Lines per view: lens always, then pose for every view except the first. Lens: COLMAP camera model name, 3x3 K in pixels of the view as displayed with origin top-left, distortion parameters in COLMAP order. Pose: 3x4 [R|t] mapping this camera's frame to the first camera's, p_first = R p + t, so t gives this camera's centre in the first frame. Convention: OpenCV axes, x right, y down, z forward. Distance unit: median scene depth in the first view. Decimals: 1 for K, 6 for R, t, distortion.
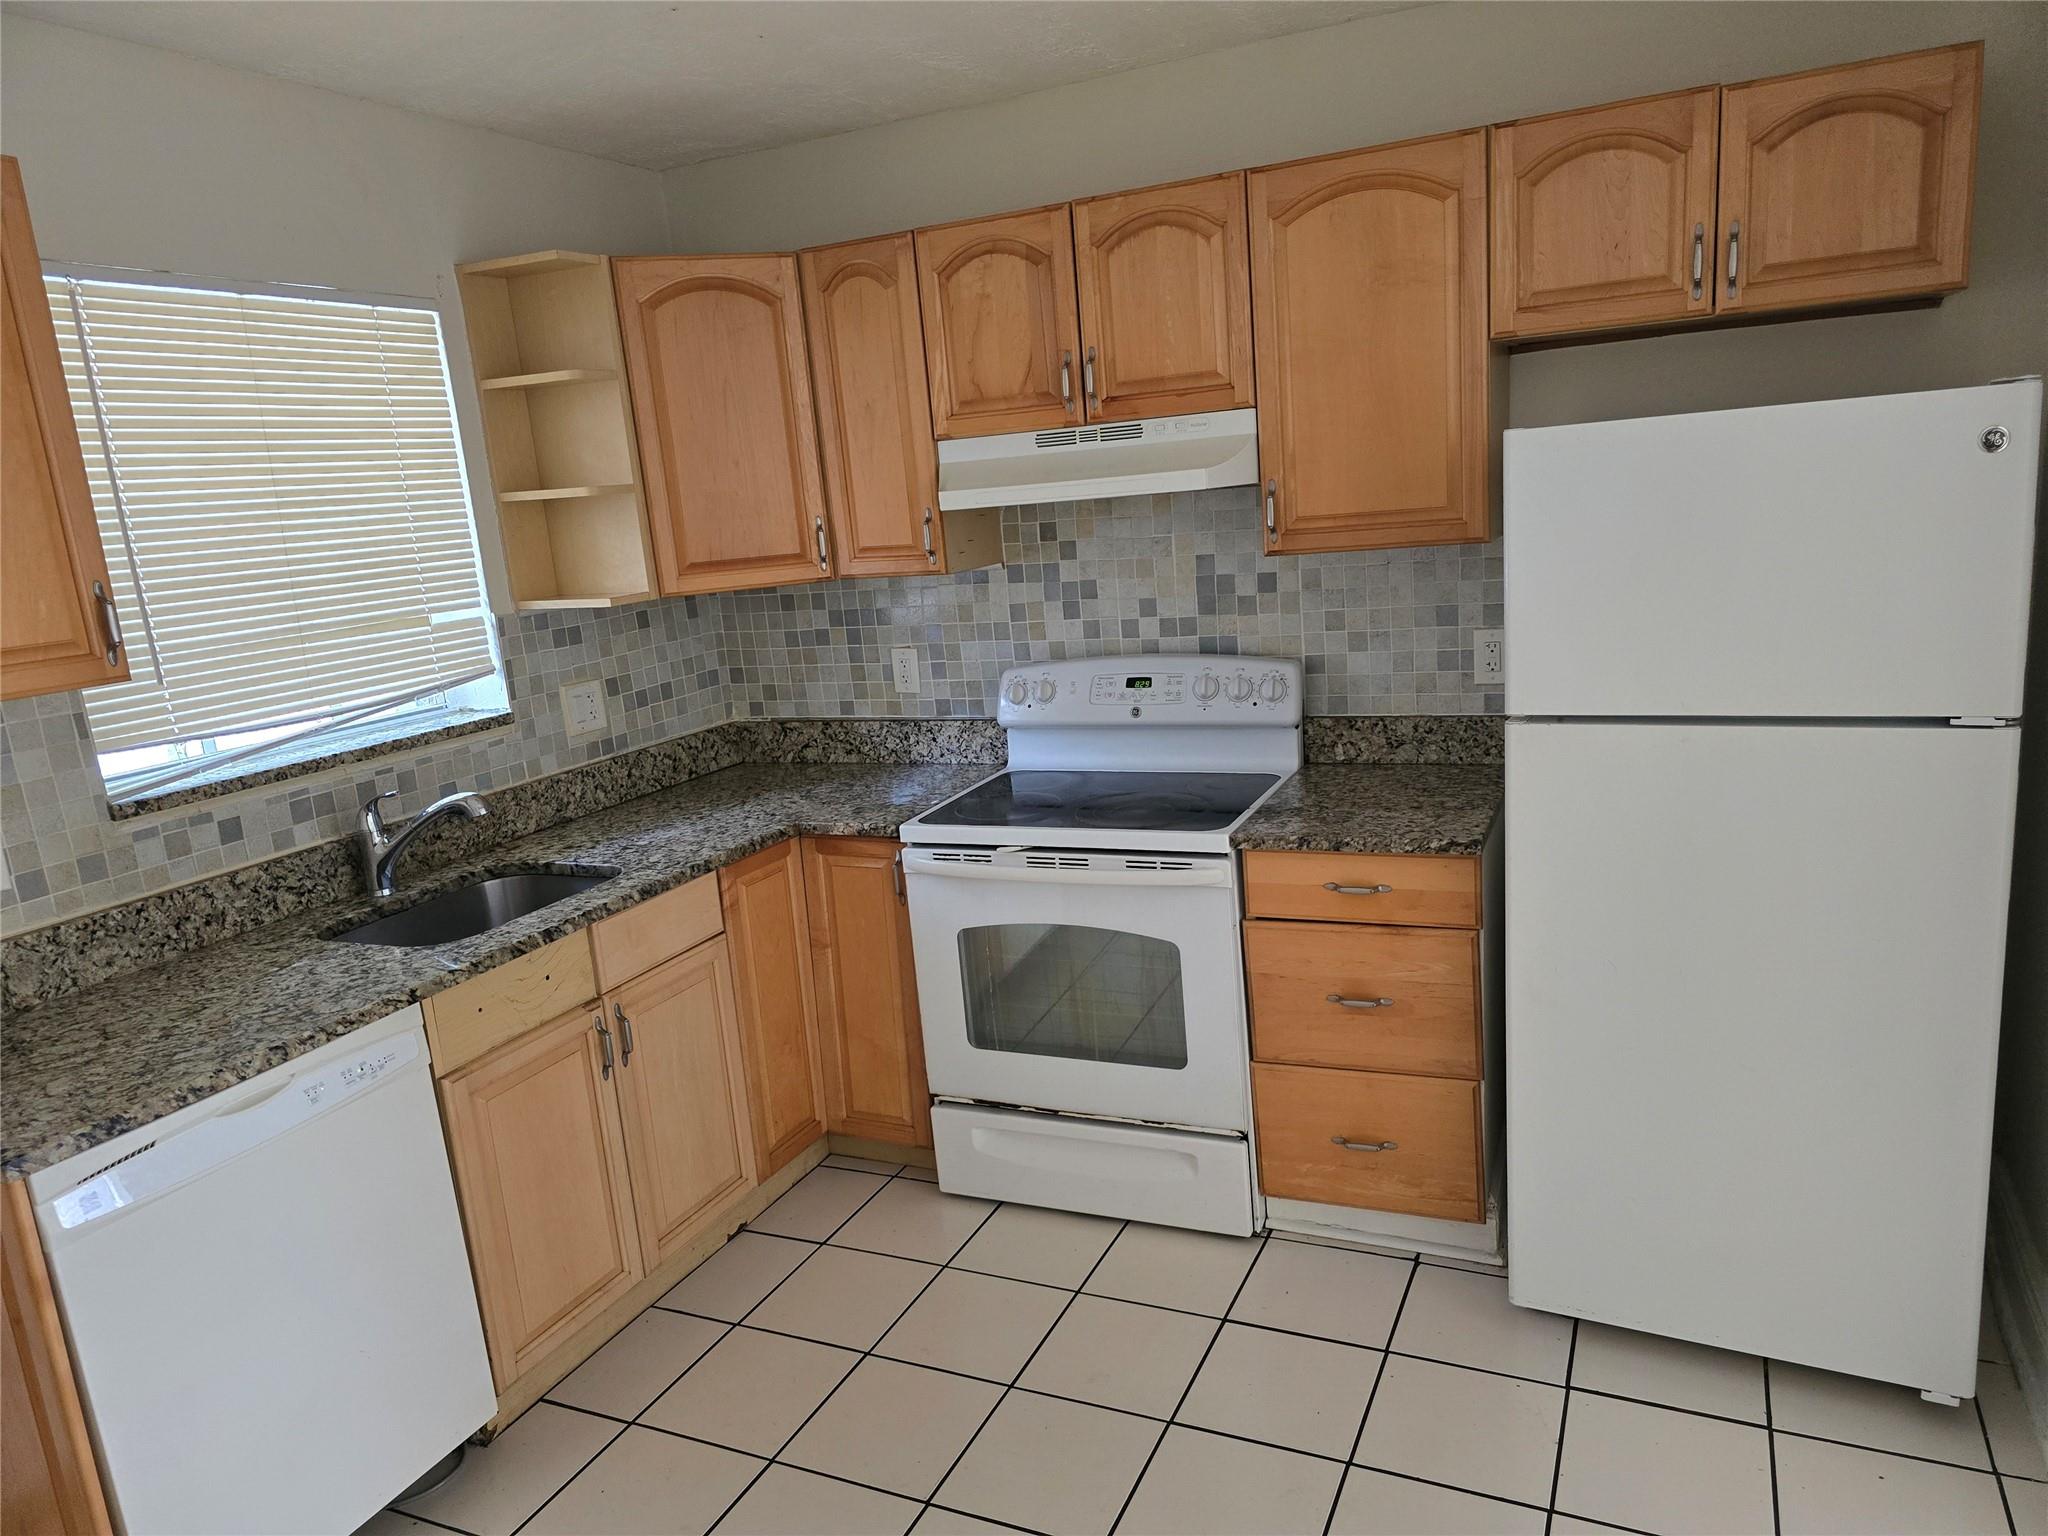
lens RADIAL K [[1381.7, 0, 1026.8], [0, 1381.7, 780.5], [0, 0, 1]] dist [0.090362, -0.097994]
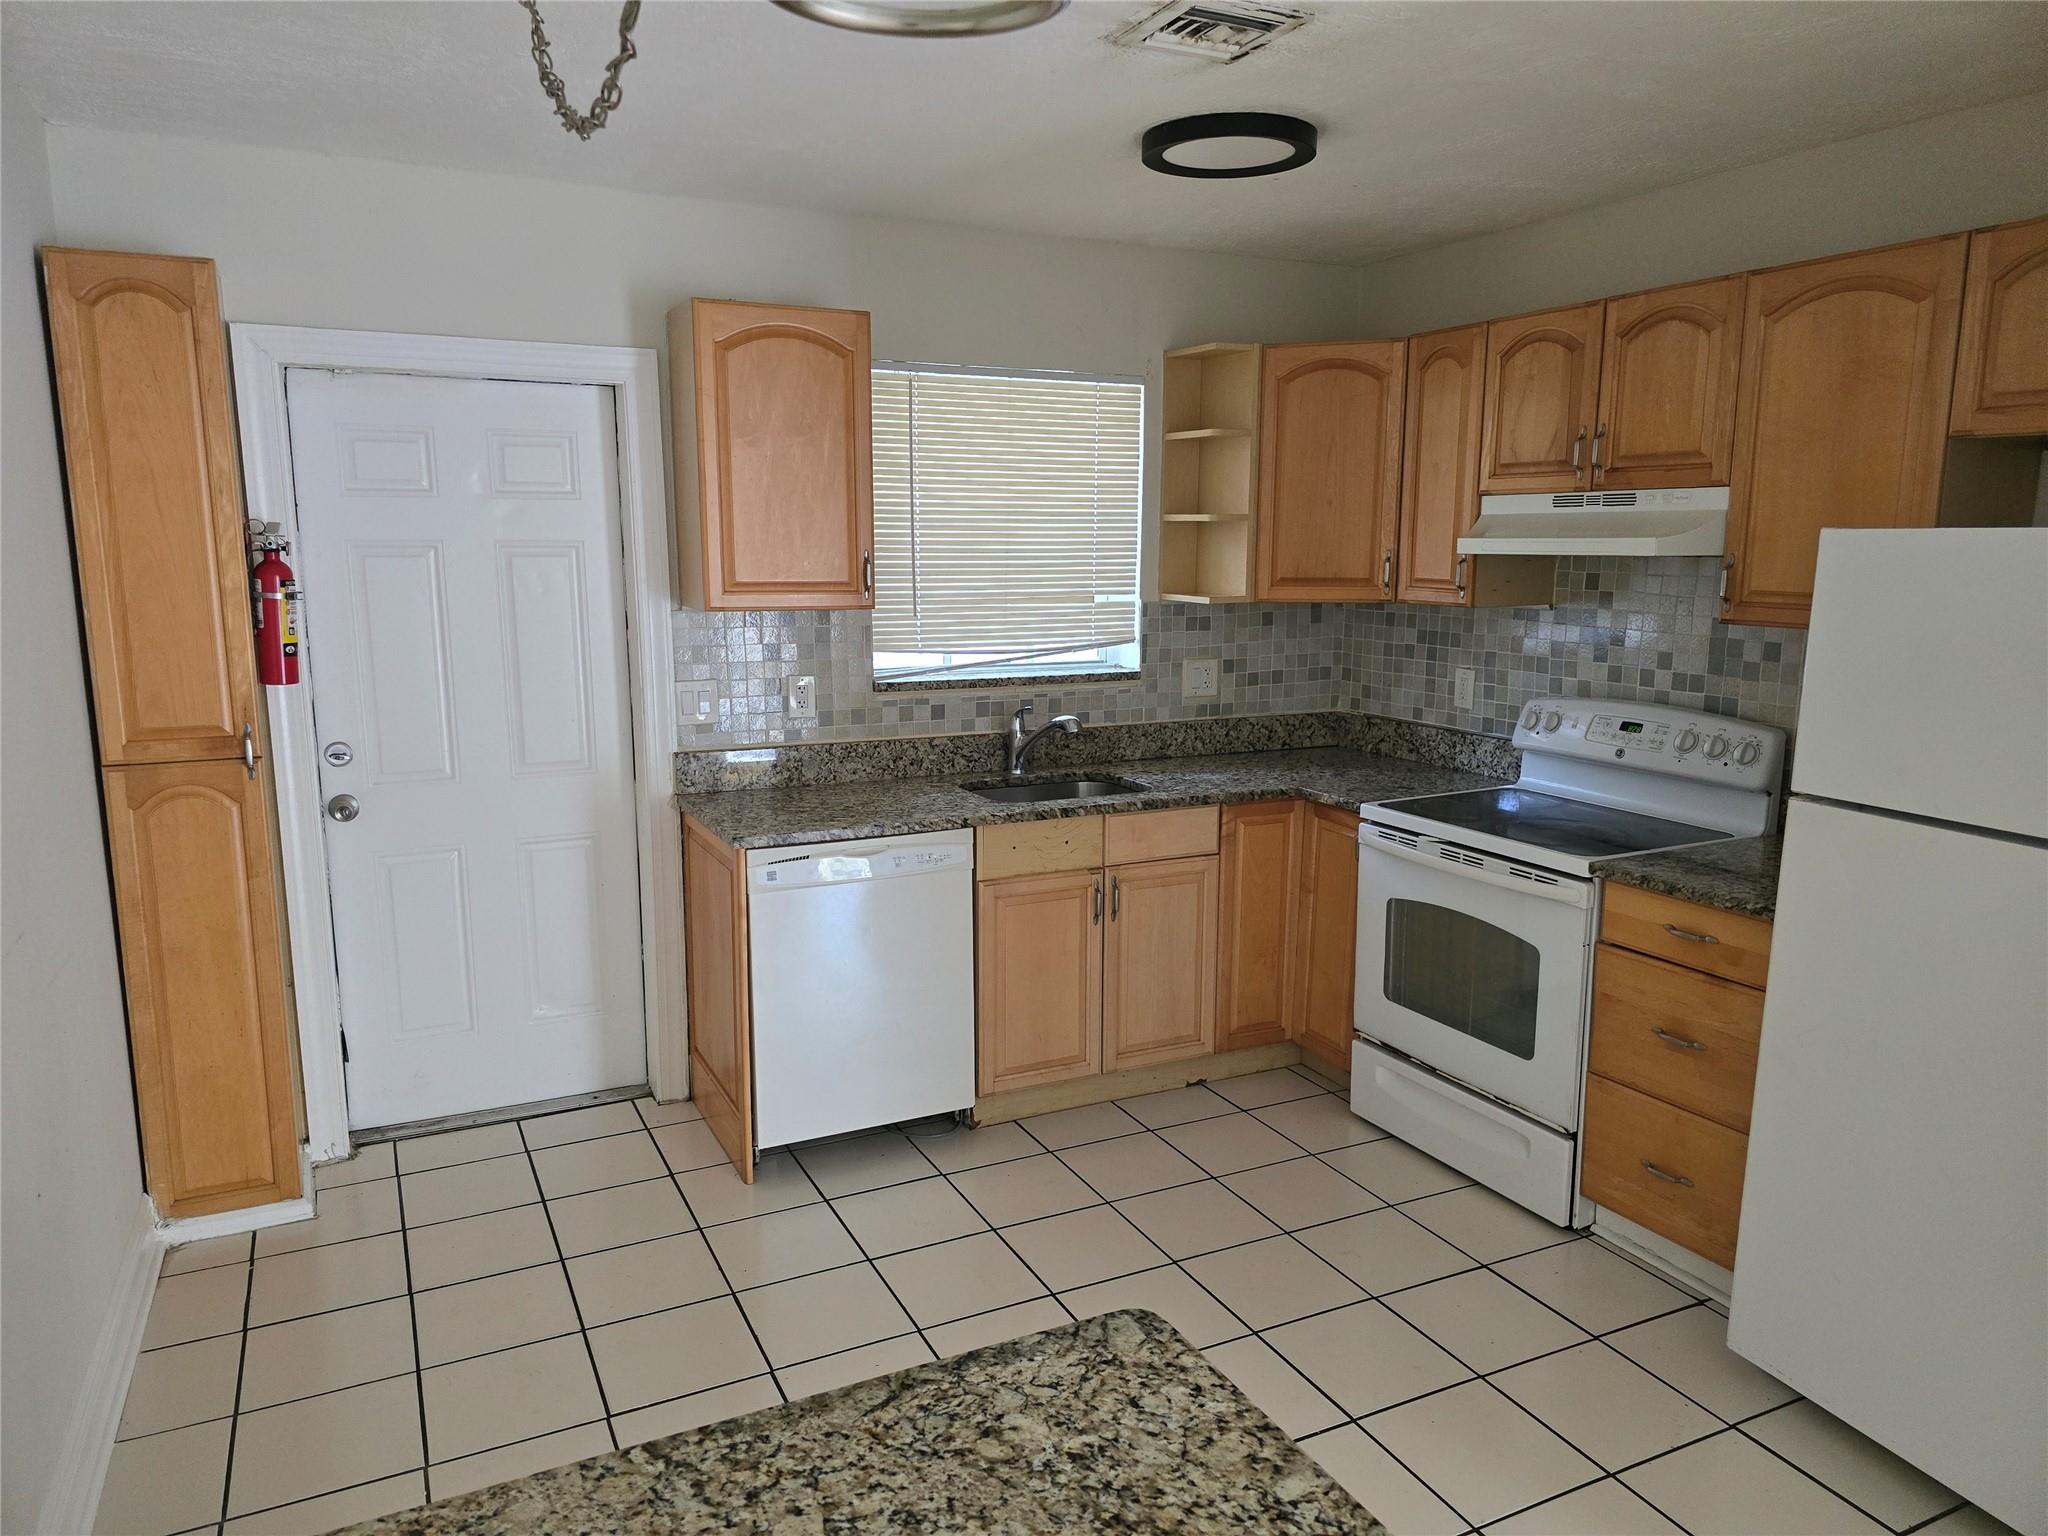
lens RADIAL K [[1419.8, 0, 1024.0], [0, 1419.8, 768.0], [0, 0, 1]] dist [0.138167, -0.100710]
pose [[0.772134, 0.187478, -0.607175, 0.445813], [-0.198392, 0.978849, 0.049949, -0.002532], [0.603697, 0.081891, 0.792997, -0.197074]]
